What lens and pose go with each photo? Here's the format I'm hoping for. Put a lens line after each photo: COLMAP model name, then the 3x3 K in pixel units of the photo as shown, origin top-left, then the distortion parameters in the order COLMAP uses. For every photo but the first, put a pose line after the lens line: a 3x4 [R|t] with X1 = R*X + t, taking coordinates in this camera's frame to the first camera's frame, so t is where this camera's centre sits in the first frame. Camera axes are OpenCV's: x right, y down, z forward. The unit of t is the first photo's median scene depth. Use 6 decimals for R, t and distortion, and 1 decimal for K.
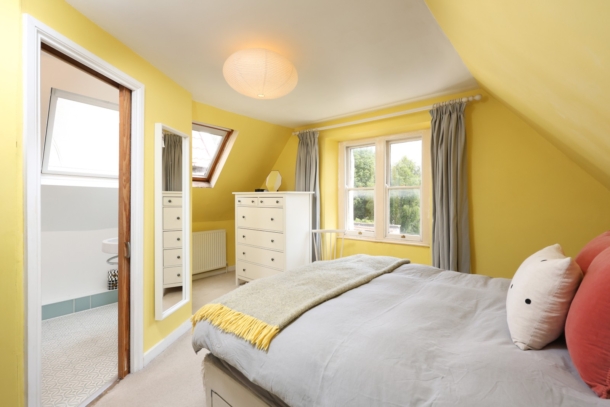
lens RADIAL K [[267.0, 0, 305.0], [0, 267.0, 203.5], [0, 0, 1]] dist [0.000892, 0.000015]
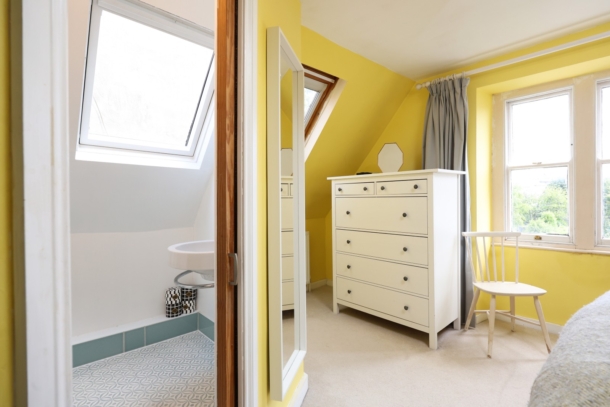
lens RADIAL K [[298.6, 0, 305.0], [0, 298.6, 203.5], [0, 0, 1]] dist [-0.002761, -0.000903]
pose [[0.990528, -0.009538, -0.136981, -0.238376], [0.009280, 0.999954, -0.002519, 0.028990], [0.136998, 0.001224, 0.990571, 0.247534]]
